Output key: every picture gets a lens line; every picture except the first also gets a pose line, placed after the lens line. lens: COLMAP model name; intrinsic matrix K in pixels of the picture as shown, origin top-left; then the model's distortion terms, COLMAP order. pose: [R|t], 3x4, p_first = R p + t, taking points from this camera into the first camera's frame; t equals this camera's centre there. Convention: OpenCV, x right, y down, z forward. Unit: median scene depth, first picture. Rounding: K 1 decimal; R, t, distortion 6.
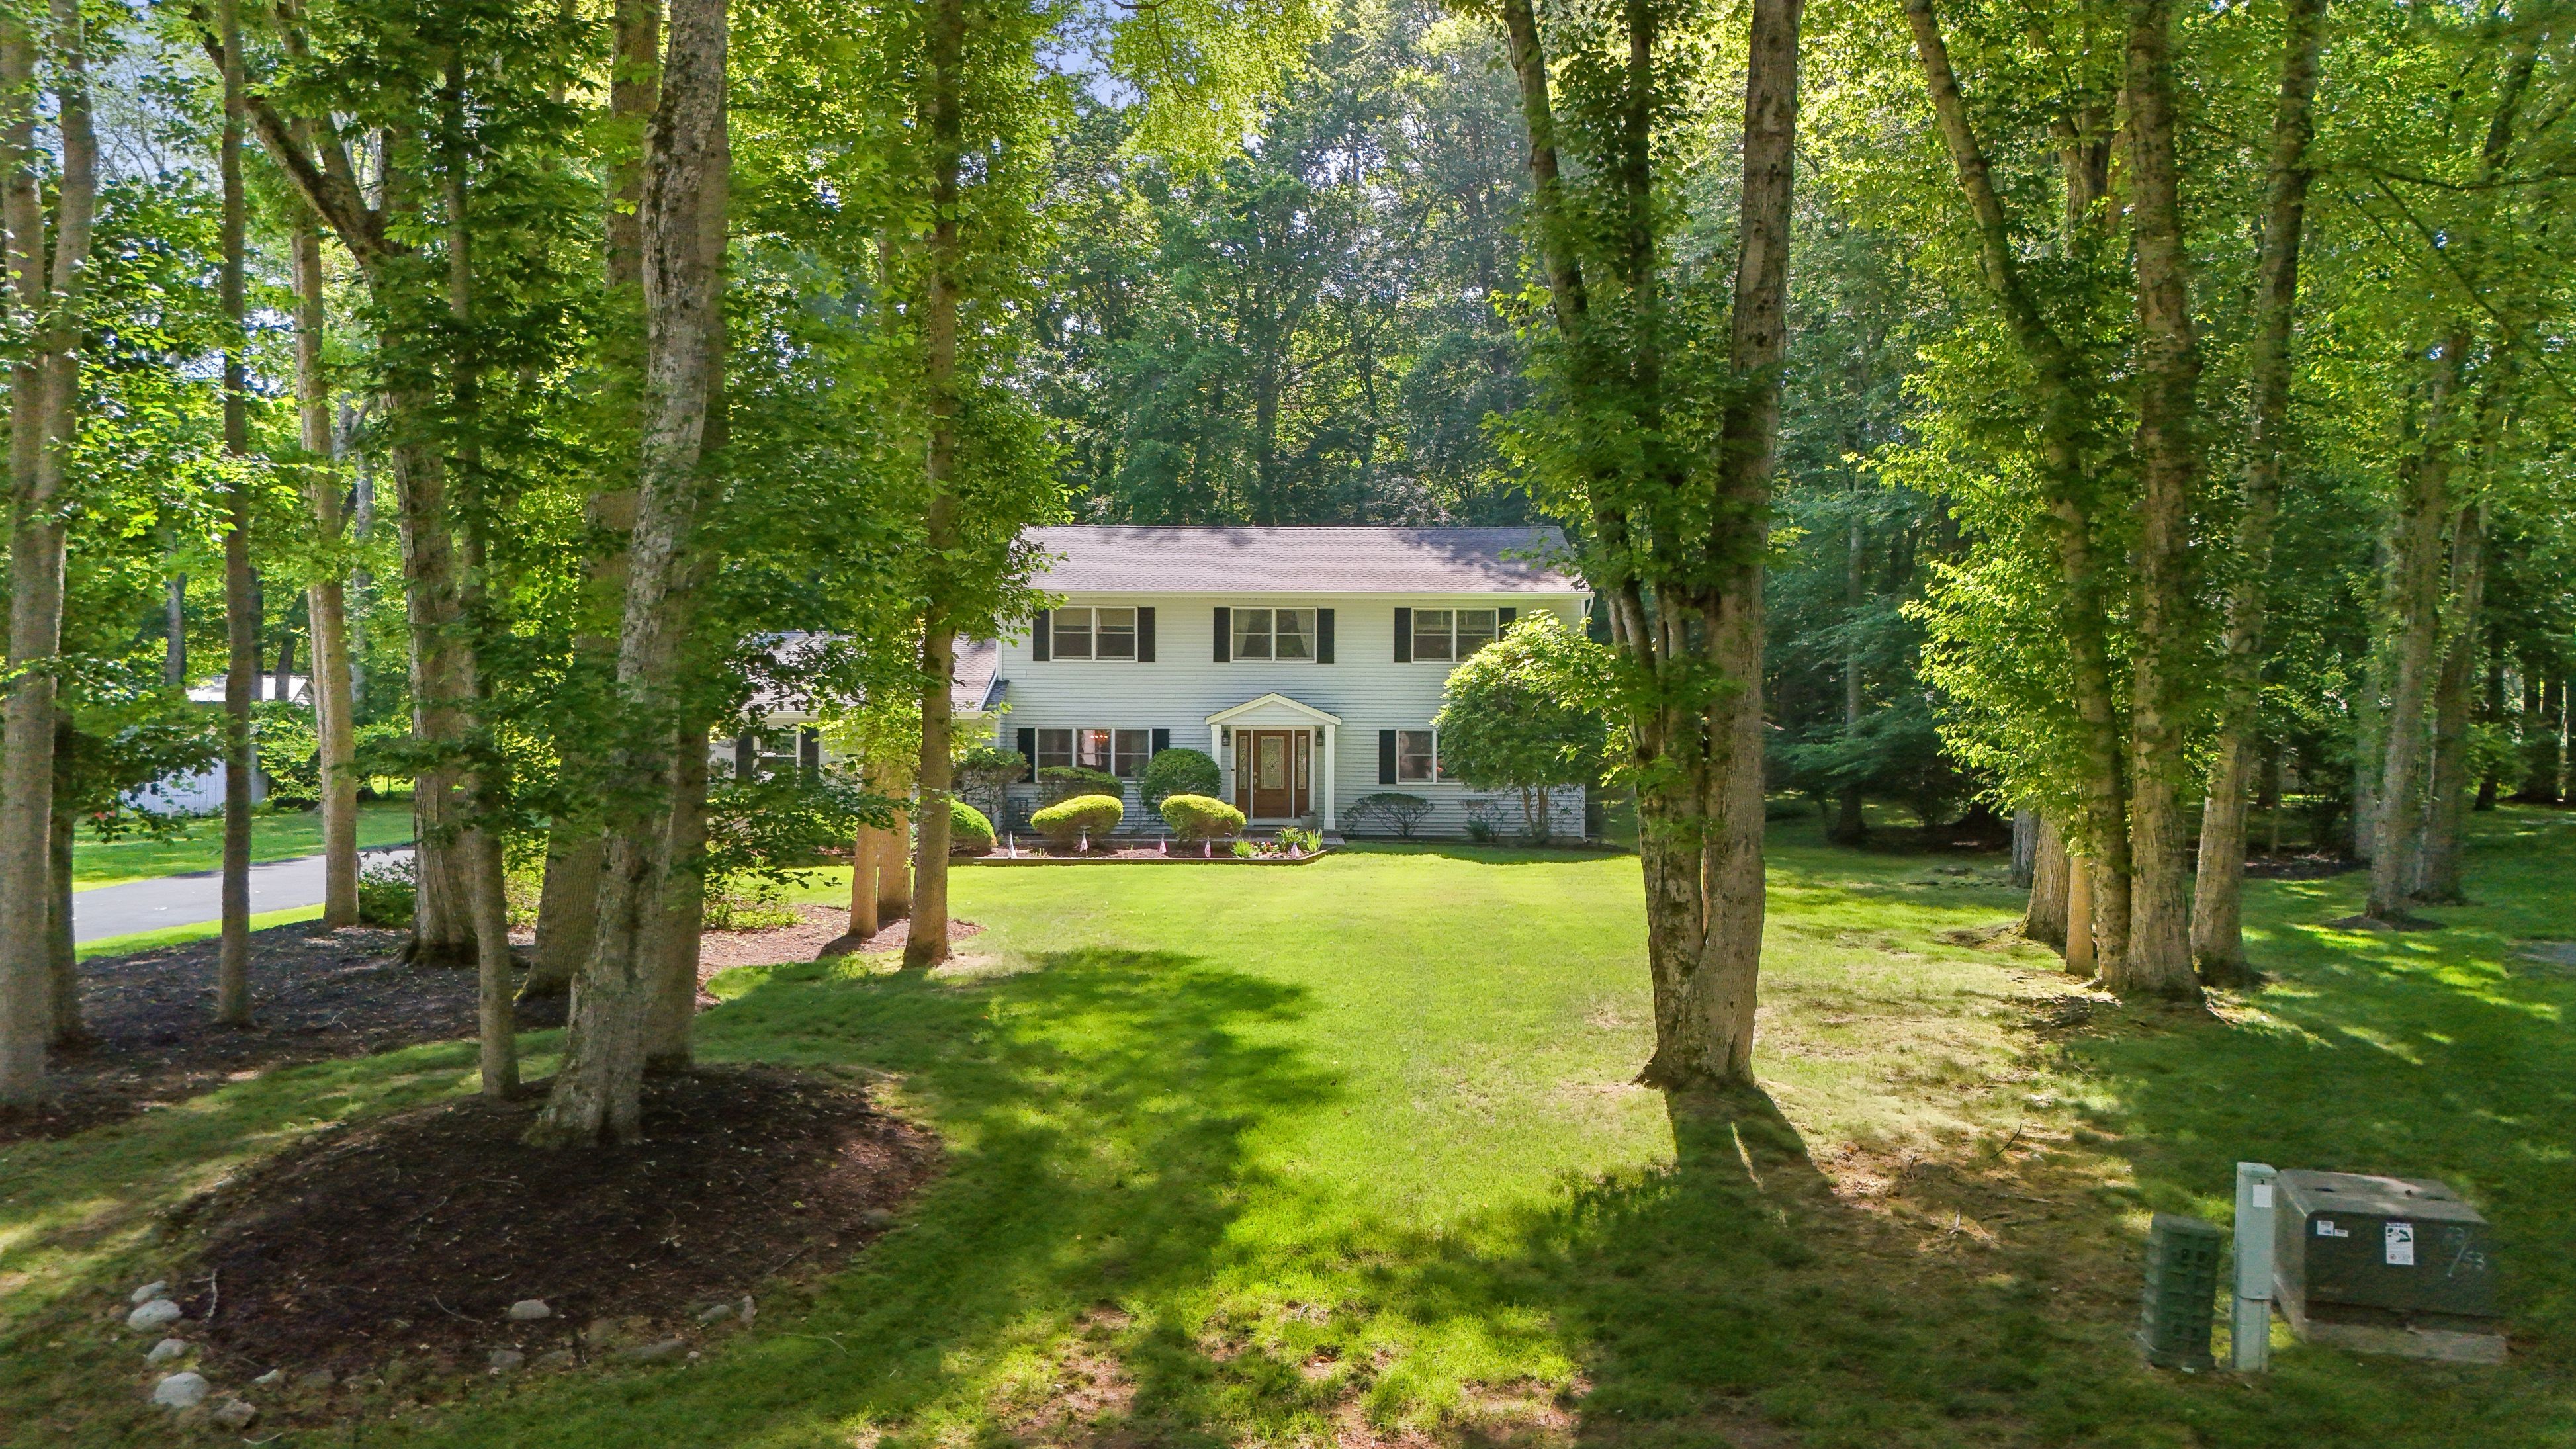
lens RADIAL K [[1890.7, 0, 1288.0], [0, 1890.7, 724.5], [0, 0, 1]] dist [0.084917, -0.072281]
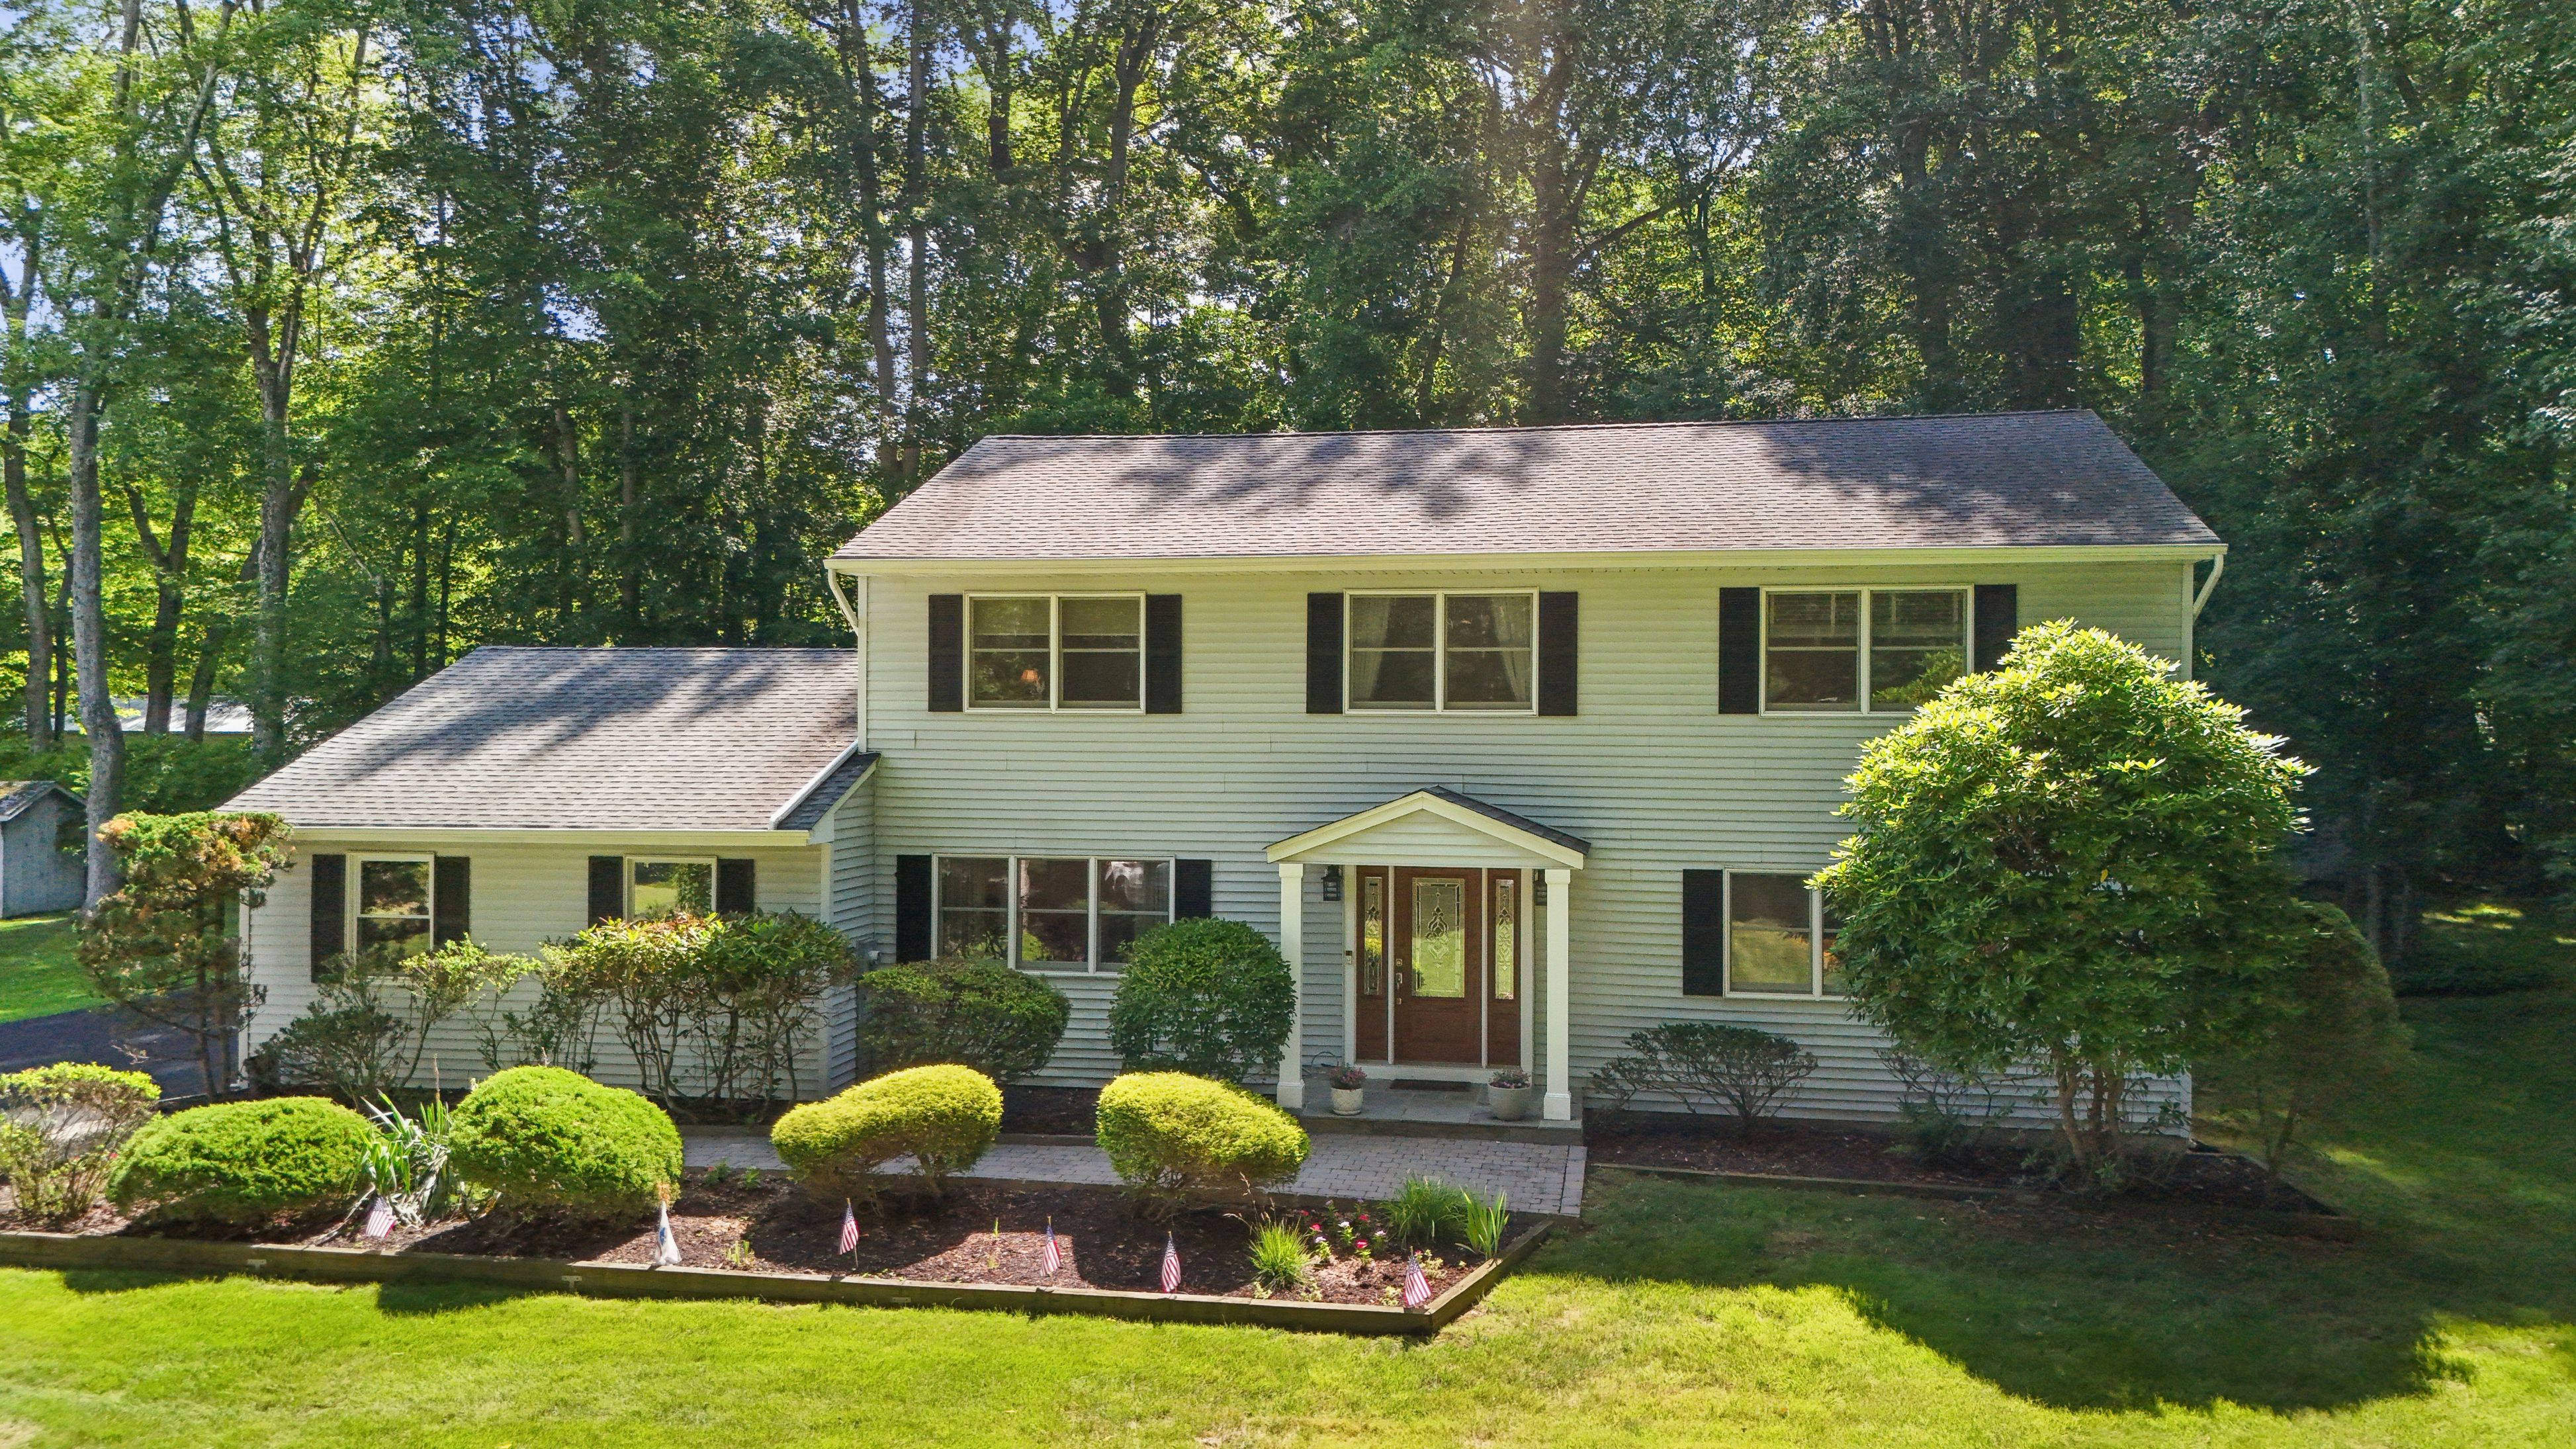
lens RADIAL K [[1890.7, 0, 1288.0], [0, 1890.7, 724.5], [0, 0, 1]] dist [0.084917, -0.072281]
pose [[0.983125, 0.001002, -0.182934, 0.038859], [0.000083, 0.999982, 0.005925, -0.033227], [0.182937, -0.005840, 0.983107, 0.554442]]
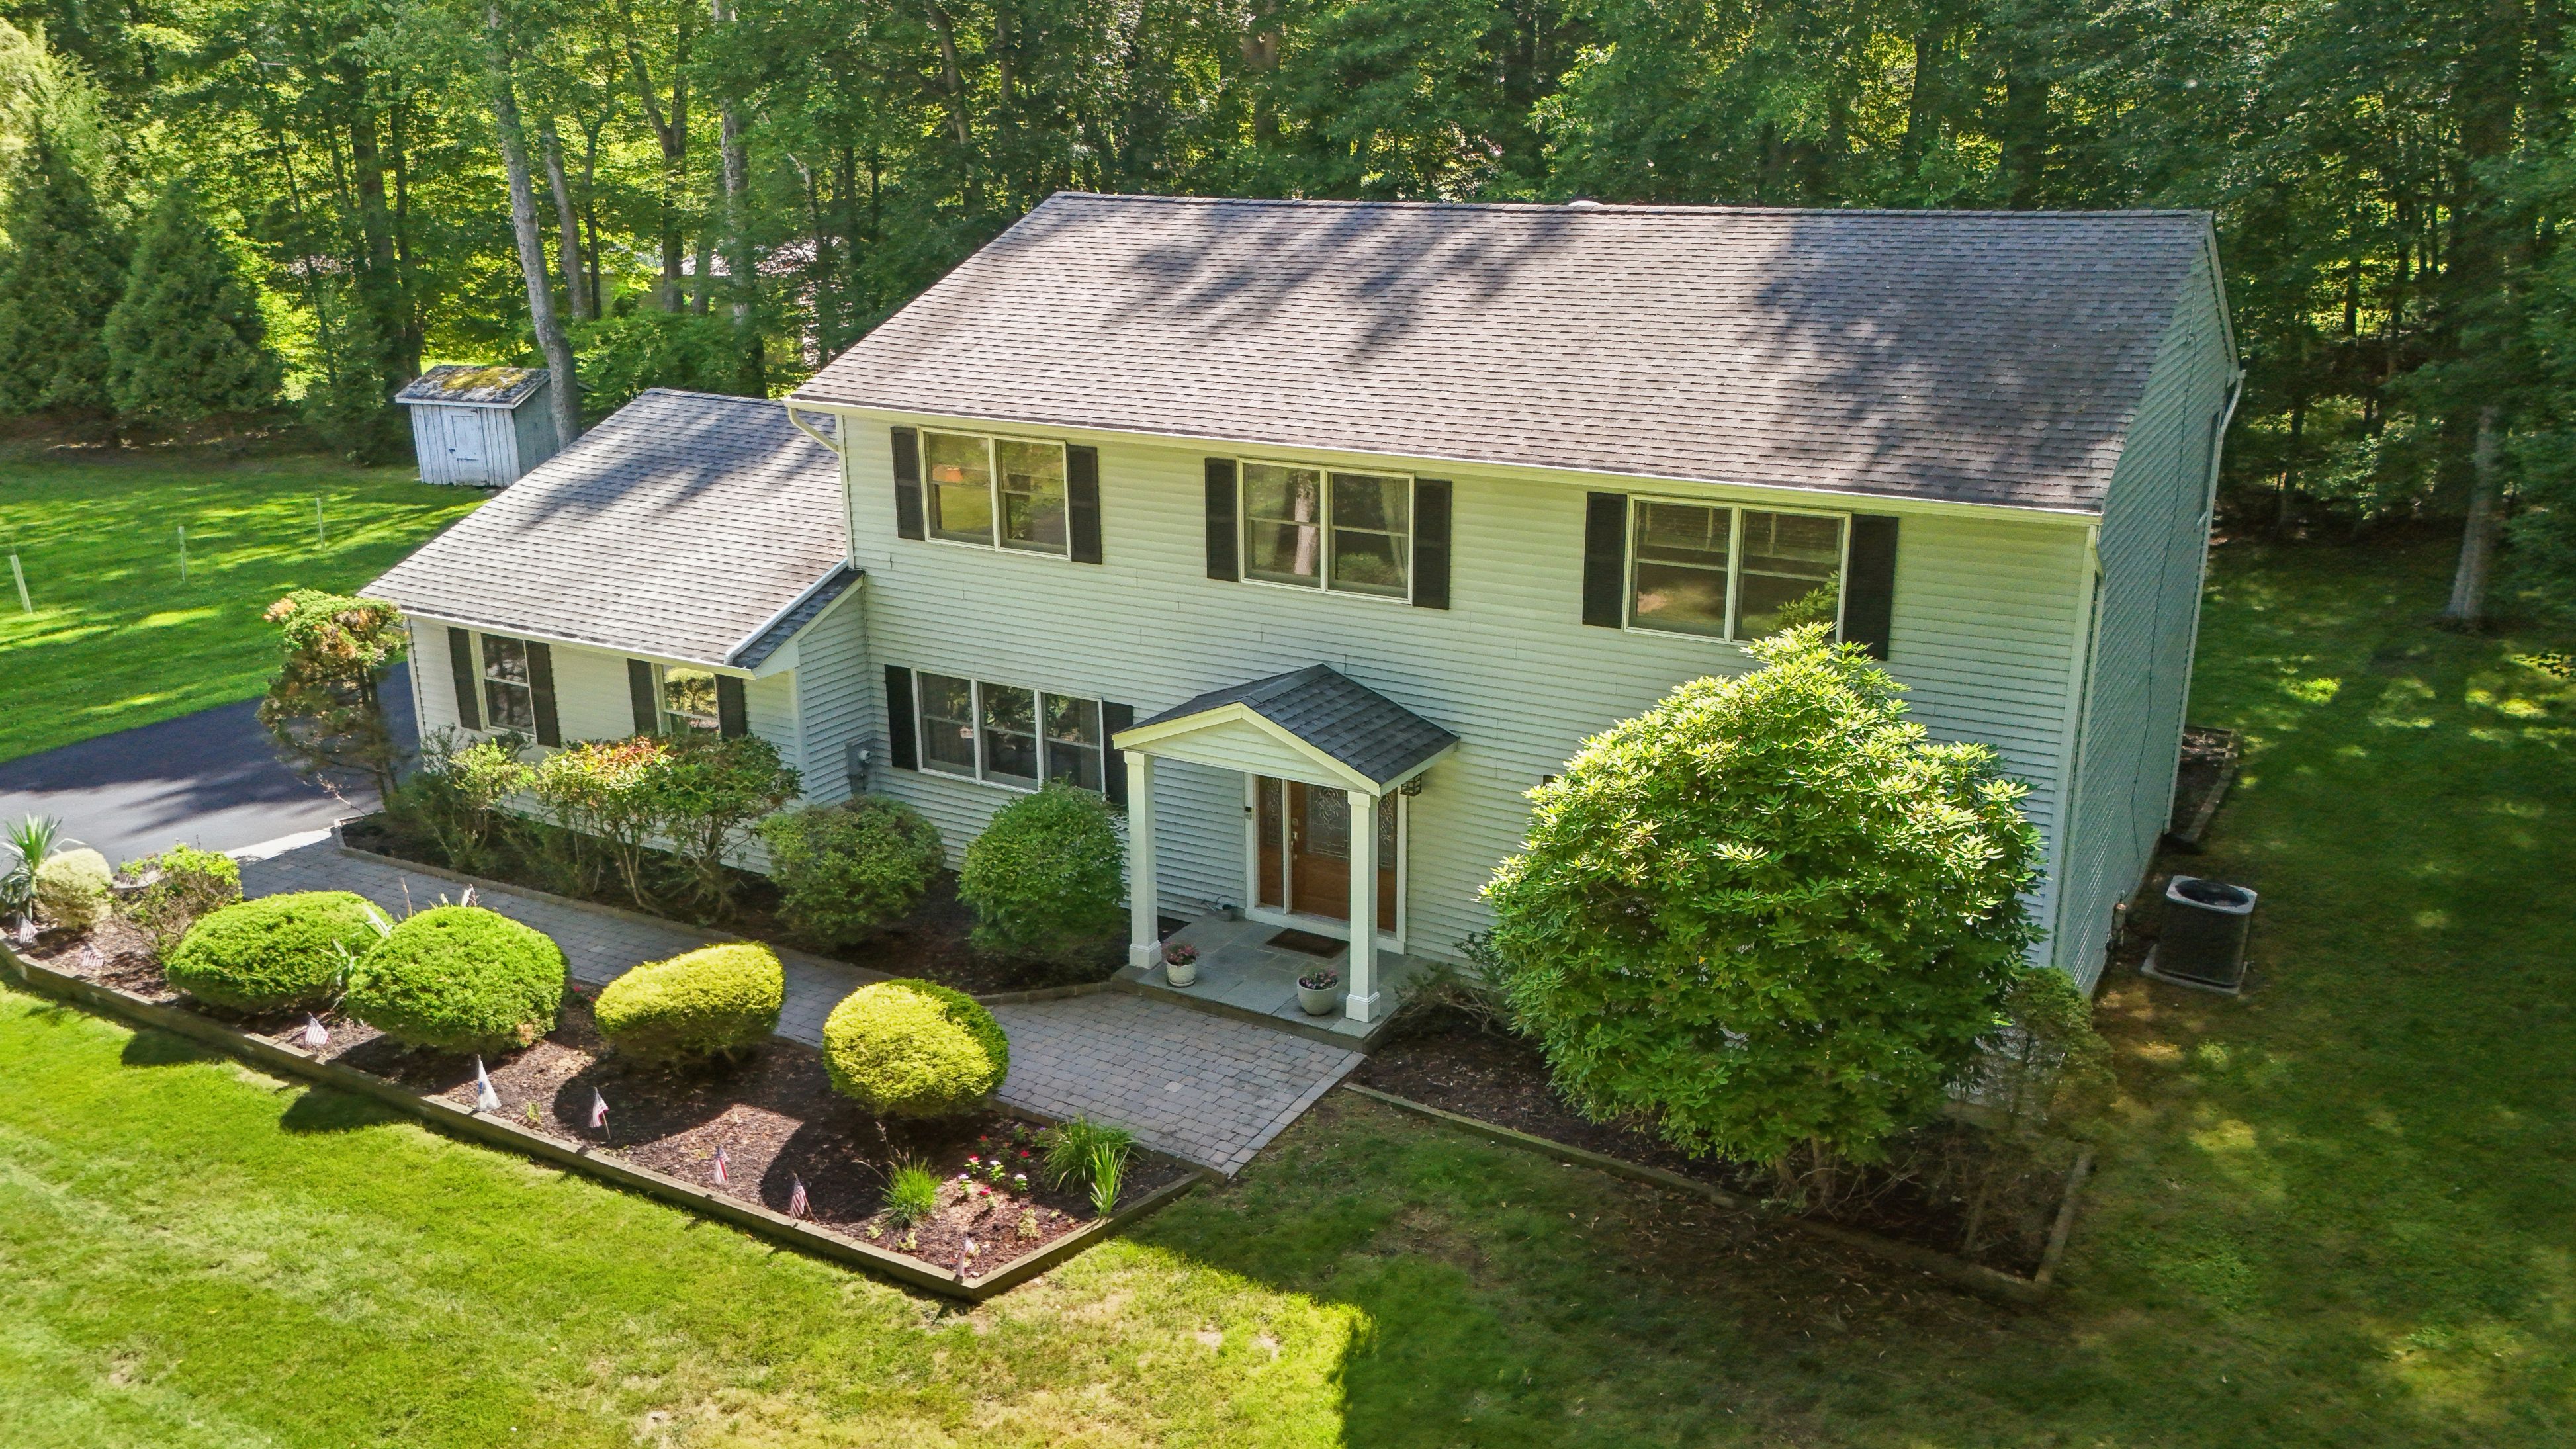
lens RADIAL K [[1925.2, 0, 1288.0], [0, 1925.2, 724.5], [0, 0, 1]] dist [0.082803, -0.077574]
pose [[0.867438, 0.141156, -0.477103, 0.202732], [0.003589, 0.957112, 0.289697, -0.133201], [0.497533, -0.253006, 0.829728, 0.617865]]
